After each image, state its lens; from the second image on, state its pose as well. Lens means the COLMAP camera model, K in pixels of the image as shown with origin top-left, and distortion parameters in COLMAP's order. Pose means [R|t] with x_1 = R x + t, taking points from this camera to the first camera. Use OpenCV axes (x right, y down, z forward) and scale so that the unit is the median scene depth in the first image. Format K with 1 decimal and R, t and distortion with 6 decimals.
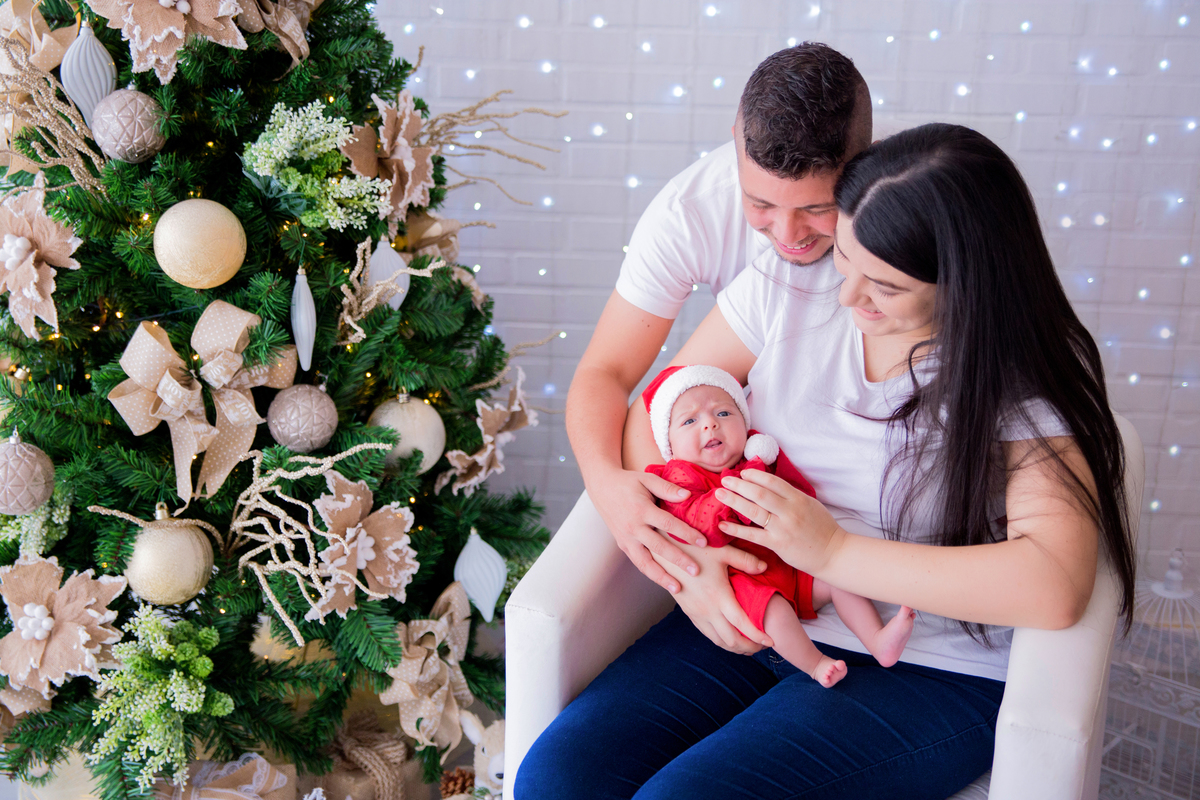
lens RADIAL K [[1499.2, 0, 600.0], [0, 1499.2, 400.0], [0, 0, 1]] dist [0.033058, 0.073516]
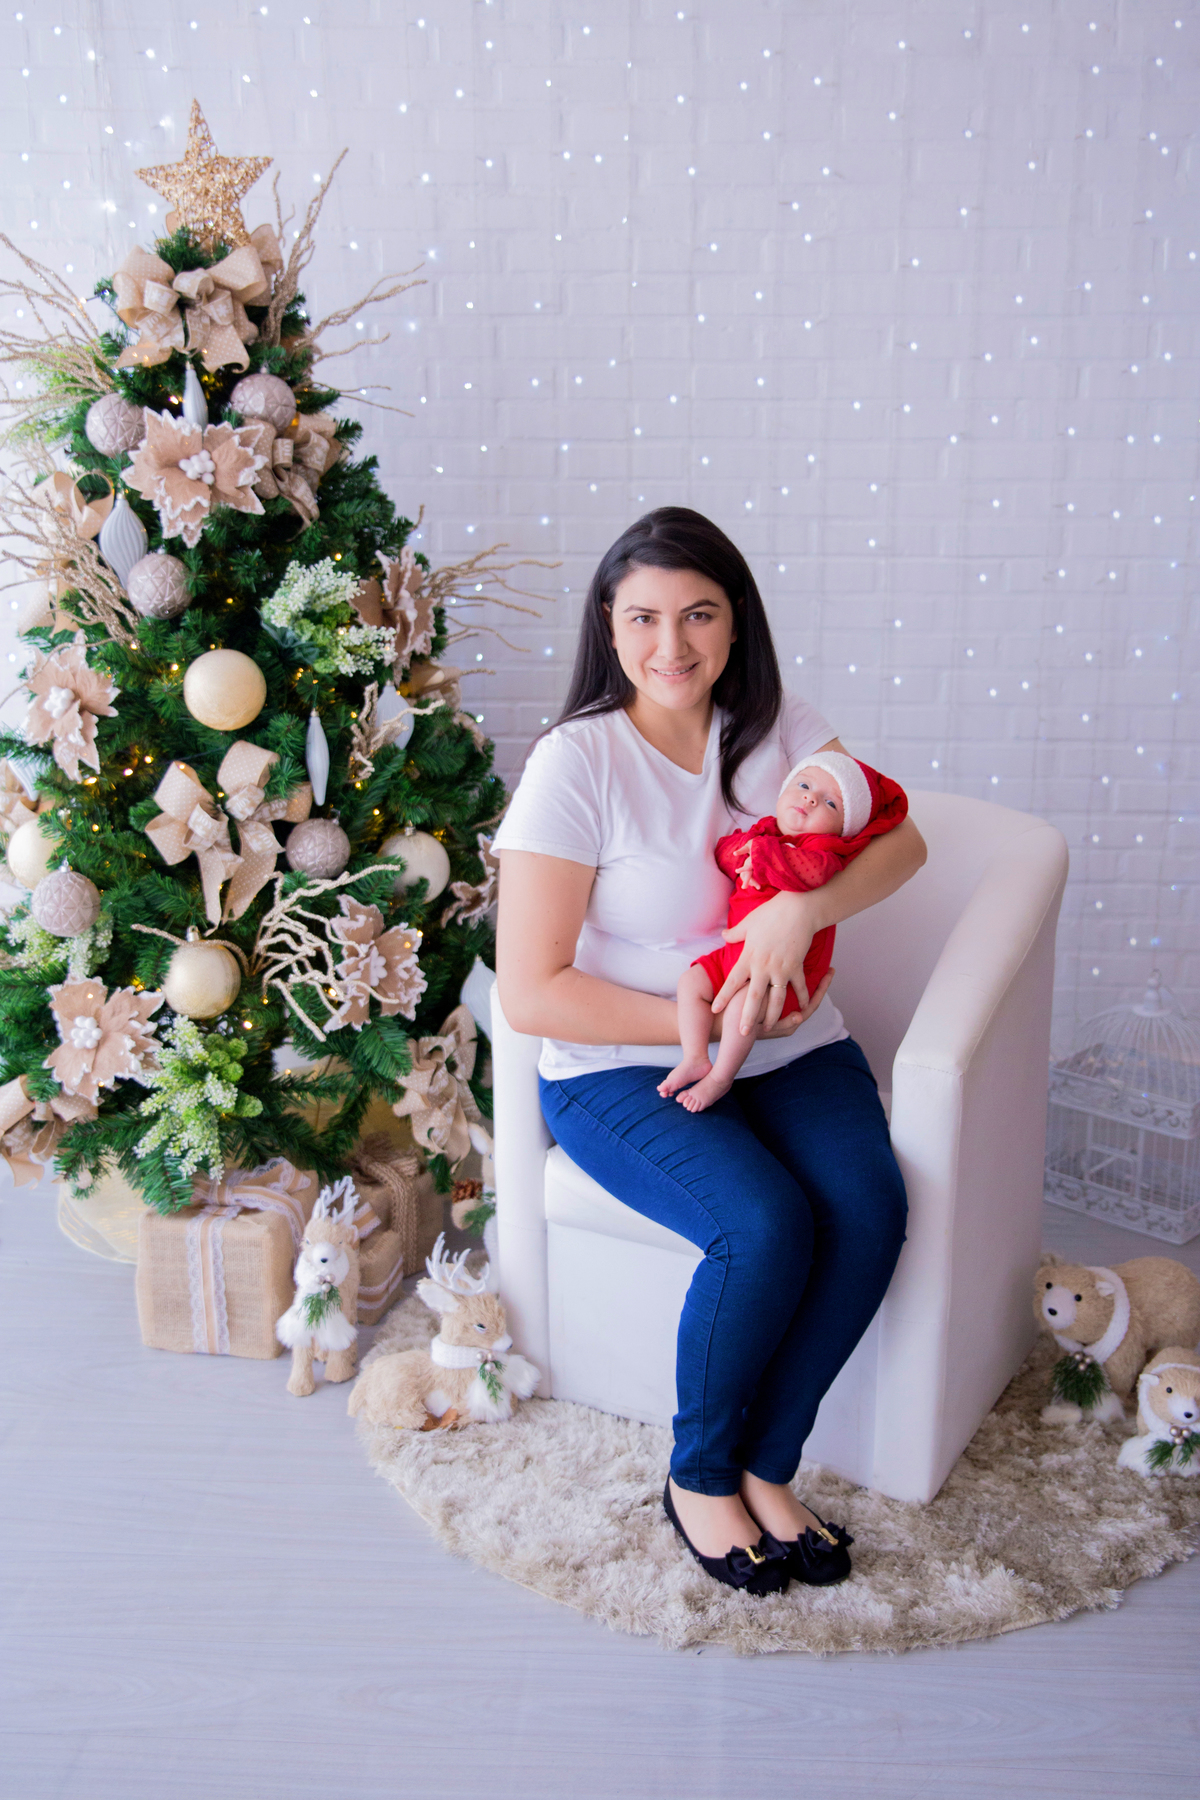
lens RADIAL K [[1855.4, 0, 600.0], [0, 1855.4, 900.0], [0, 0, 1]] dist [-0.027438, 0.059718]
pose [[0.999346, -0.019332, -0.030546, 0.047422], [0.018975, 0.999749, -0.011933, 0.070169], [0.030769, 0.011346, 0.999462, -0.342711]]
